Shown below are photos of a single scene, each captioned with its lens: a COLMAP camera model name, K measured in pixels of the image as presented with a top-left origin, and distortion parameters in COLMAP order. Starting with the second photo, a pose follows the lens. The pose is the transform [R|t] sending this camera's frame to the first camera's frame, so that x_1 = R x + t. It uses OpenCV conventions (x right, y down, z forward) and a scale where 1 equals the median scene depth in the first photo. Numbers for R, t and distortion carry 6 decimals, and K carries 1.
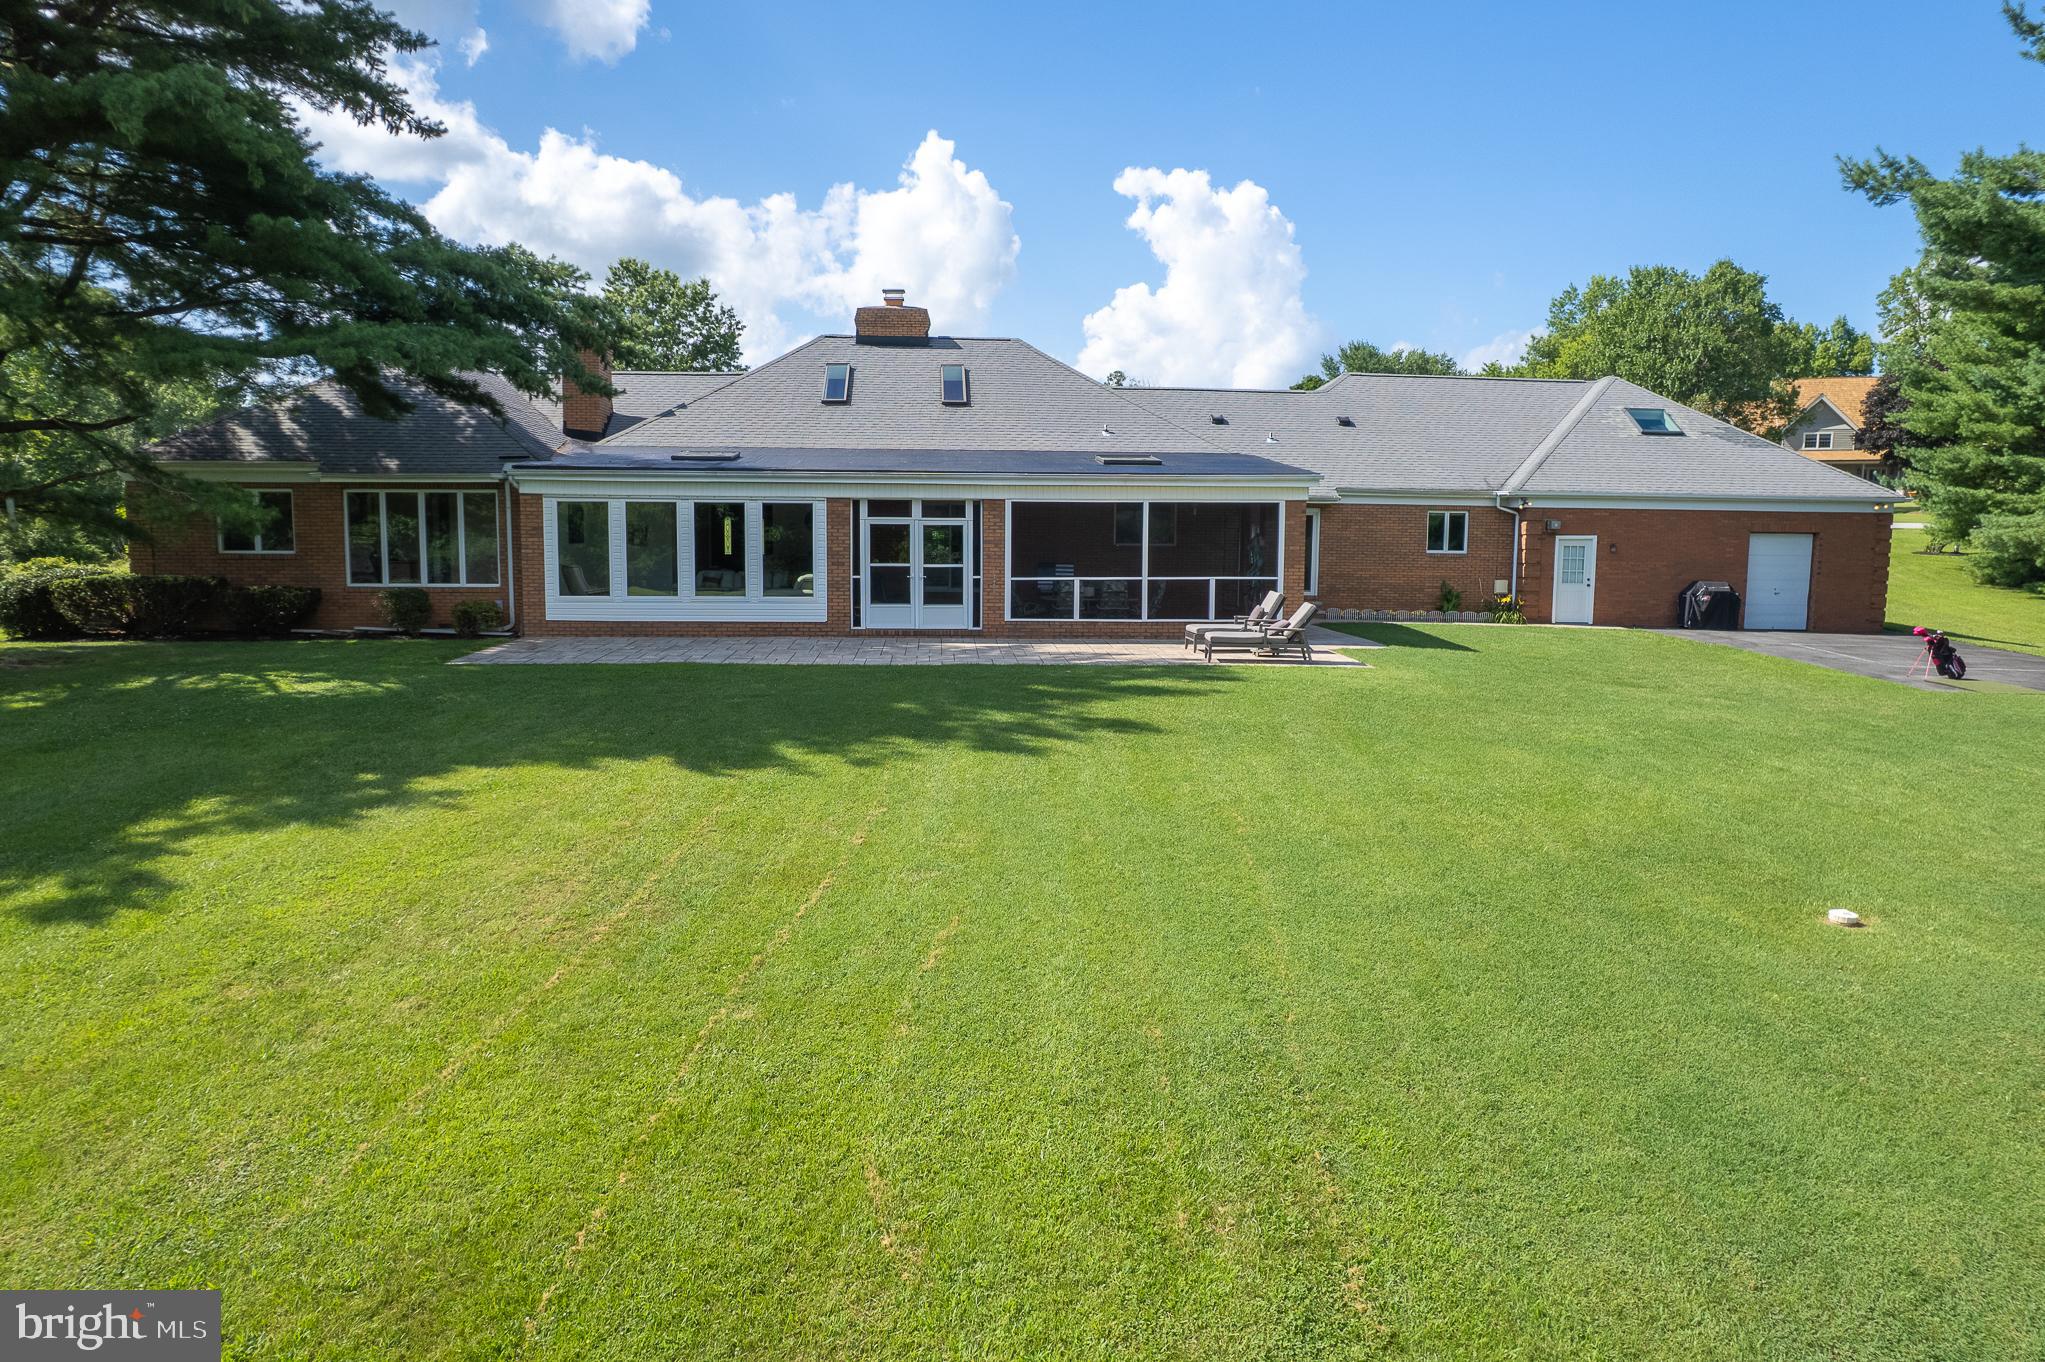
lens RADIAL K [[1323.5, 0, 1031.5], [0, 1323.5, 677.0], [0, 0, 1]] dist [-0.063061, 0.048202]
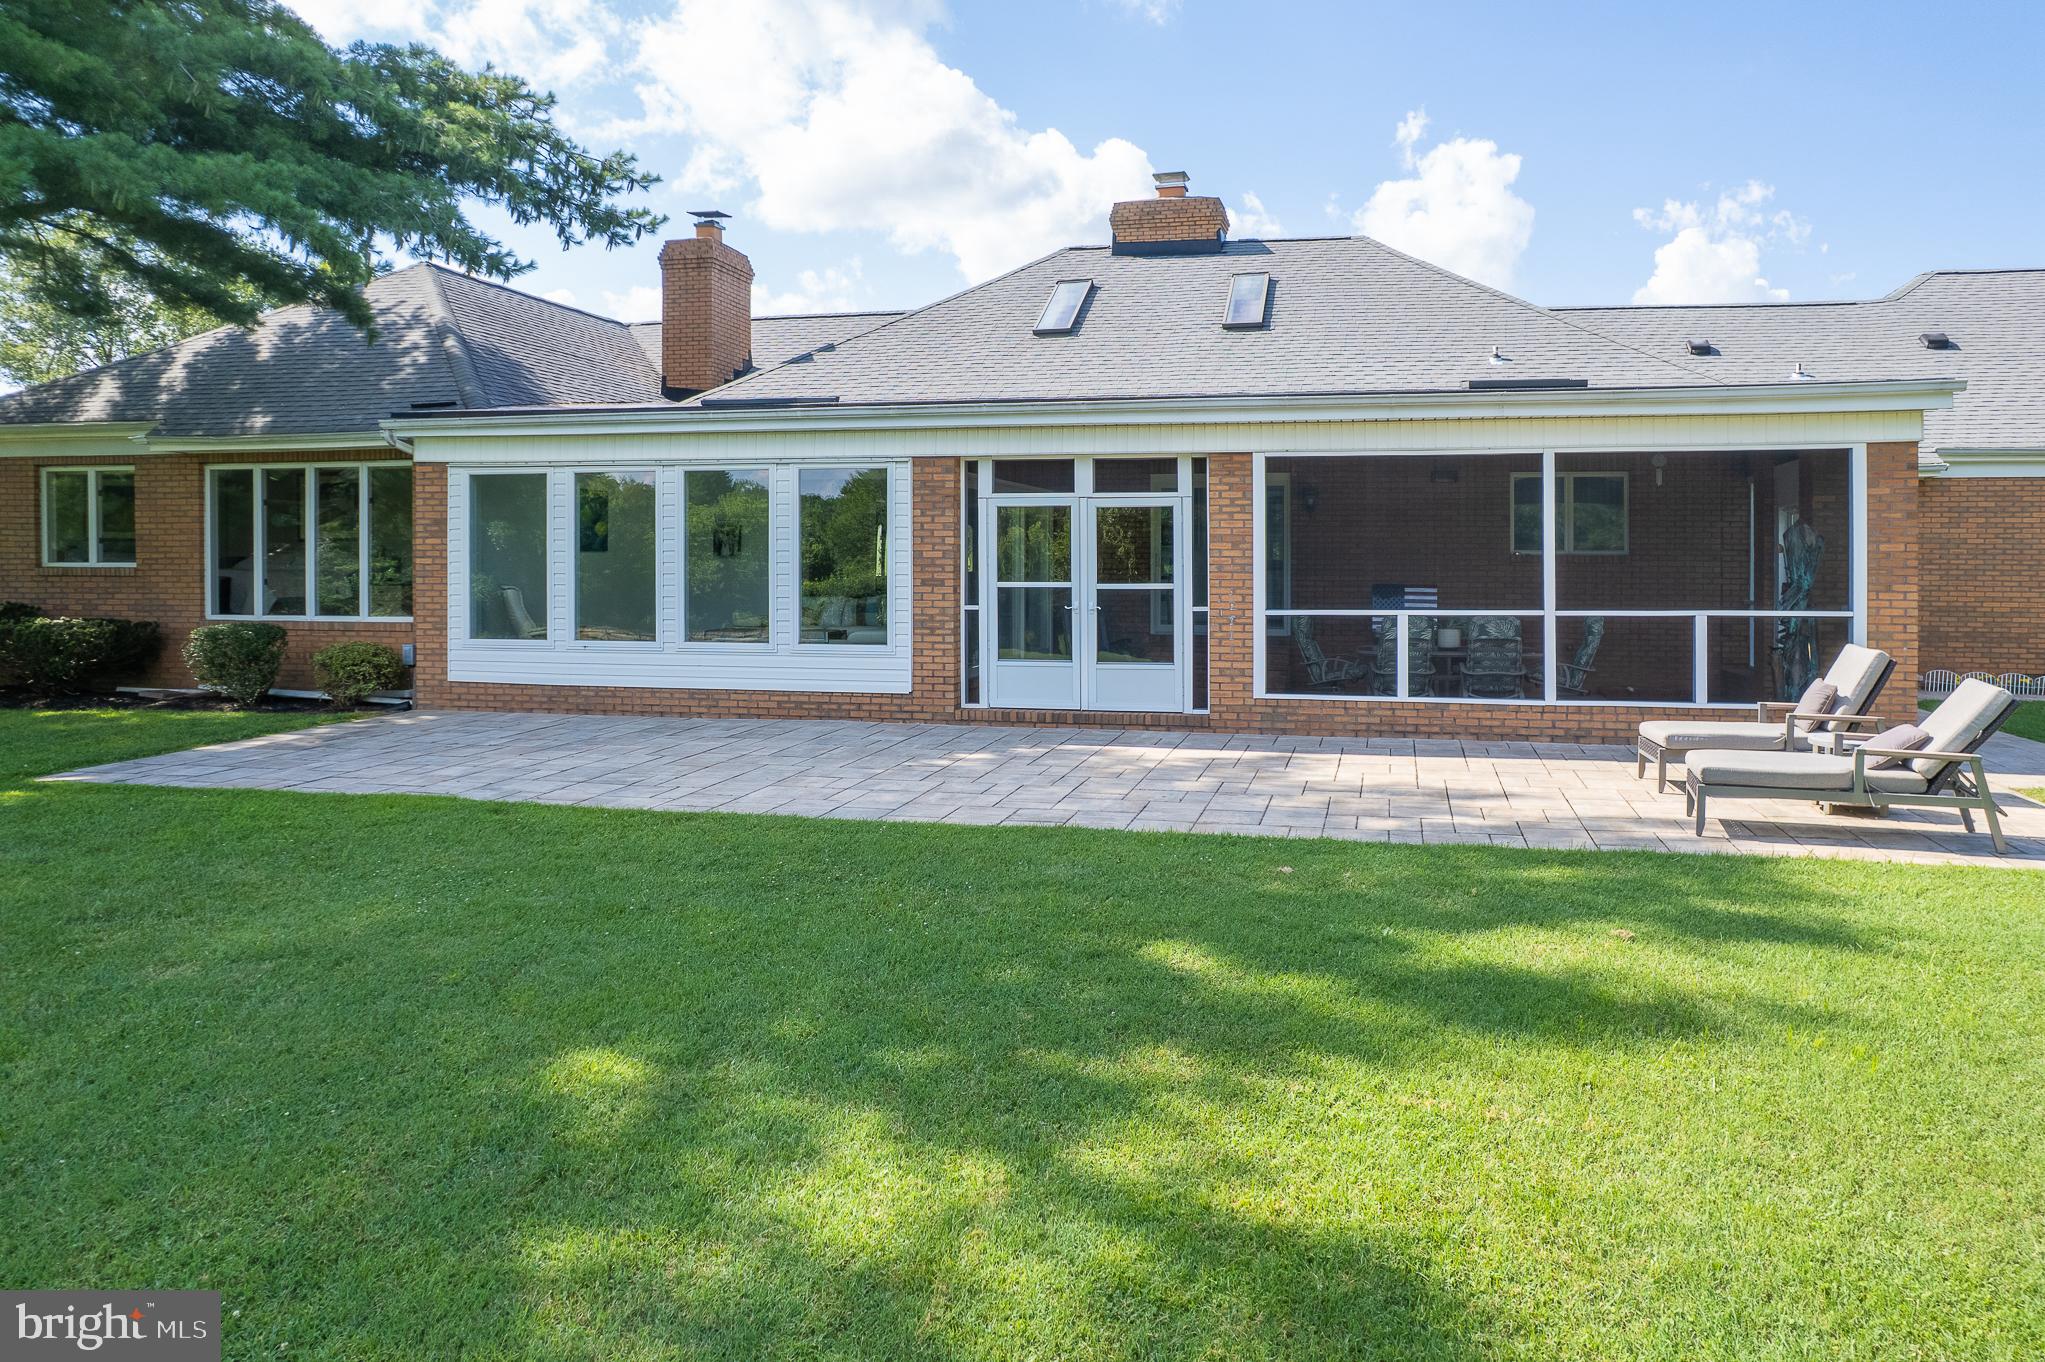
lens RADIAL K [[1380.5, 0, 1104.0], [0, 1380.5, 628.9], [0, 0, 1]] dist [-0.063359, 0.004850]
pose [[0.965129, 0.007097, -0.261680, 0.060410], [-0.023666, 0.997904, -0.060223, -0.035809], [0.260704, 0.064316, 0.963274, 0.487060]]
